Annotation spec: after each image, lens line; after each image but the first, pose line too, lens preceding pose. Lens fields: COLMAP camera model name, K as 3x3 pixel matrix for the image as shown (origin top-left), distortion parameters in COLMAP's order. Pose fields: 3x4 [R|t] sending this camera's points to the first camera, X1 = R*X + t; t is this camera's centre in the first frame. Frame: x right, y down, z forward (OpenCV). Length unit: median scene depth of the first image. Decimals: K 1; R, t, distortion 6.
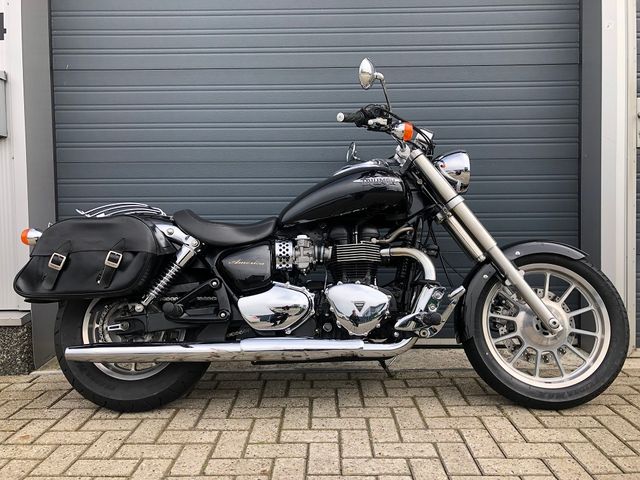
lens RADIAL K [[526.5, 0, 317.5], [0, 526.5, 211.5], [0, 0, 1]] dist [0.024018, -0.021412]
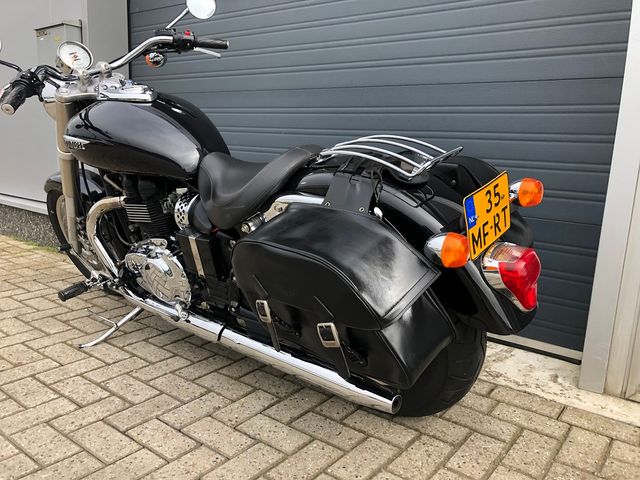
lens RADIAL K [[526.5, 0, 332.1], [0, 526.5, 243.0], [0, 0, 1]] dist [0.024018, -0.021412]
pose [[0.804867, 0.155878, -0.572618, 0.900448], [-0.051933, 0.979687, 0.193694, -0.023570], [0.591179, -0.126160, 0.796613, 0.427481]]
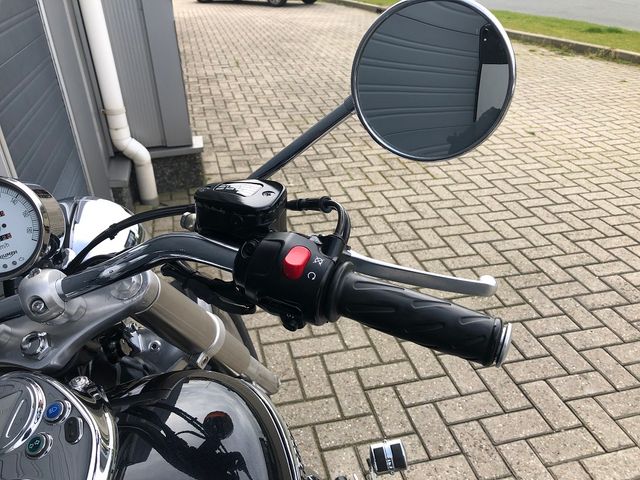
lens RADIAL K [[526.5, 0, 318.9], [0, 526.5, 238.1], [0, 0, 1]] dist [0.024018, -0.021412]
pose [[-0.246536, -0.462948, 0.851410, -0.091383], [0.024454, 0.875276, 0.483006, -0.319081], [-0.968825, 0.139898, -0.204467, 1.123538]]
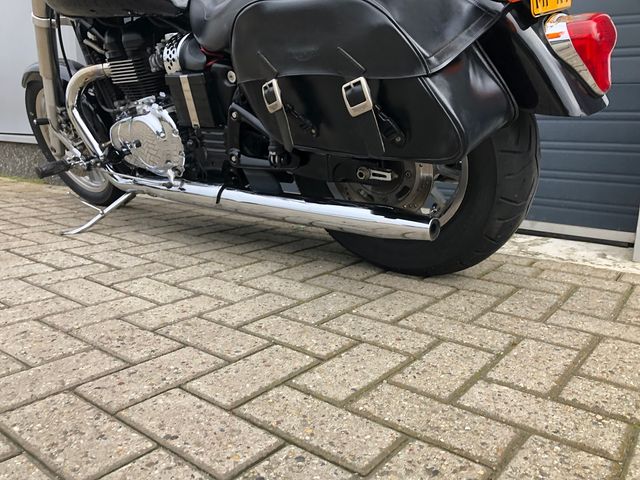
lens RADIAL K [[526.5, 0, 319.5], [0, 526.5, 252.3], [0, 0, 1]] dist [0.024018, -0.021412]
pose [[0.797294, 0.160294, -0.581918, 0.840435], [-0.033679, 0.974405, 0.222263, 0.215448], [0.602651, -0.157611, 0.782286, 0.478737]]
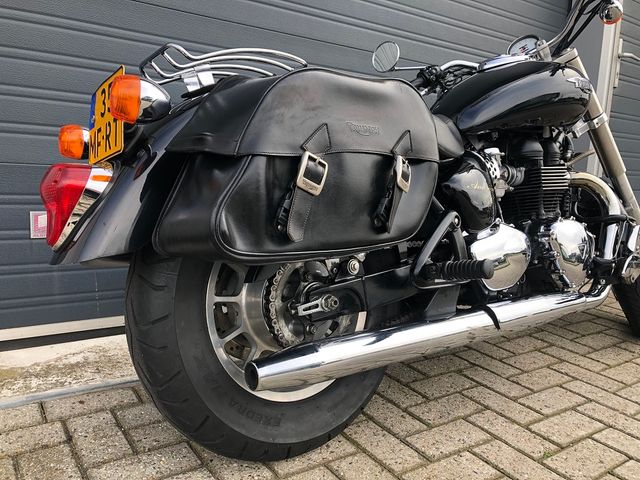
lens RADIAL K [[526.5, 0, 323.8], [0, 526.5, 231.5], [0, 0, 1]] dist [0.024018, -0.021412]
pose [[0.818517, -0.020339, 0.574123, -0.666505], [-0.066265, 0.989360, 0.129522, 0.089292], [-0.570648, -0.144060, 0.808460, 0.622458]]
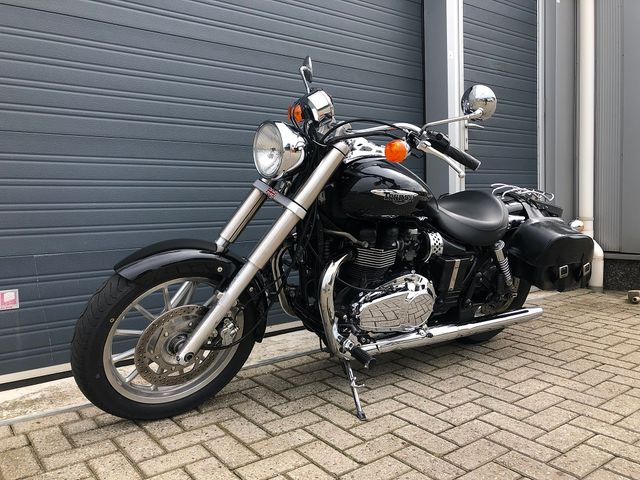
lens RADIAL K [[526.5, 0, 319.0], [0, 526.5, 222.7], [0, 0, 1]] dist [0.024018, -0.021412]
pose [[0.792091, -0.029779, 0.609676, -0.709879], [0.010798, 0.999337, 0.034783, 0.018733], [-0.610307, -0.020968, 0.791887, 0.244192]]
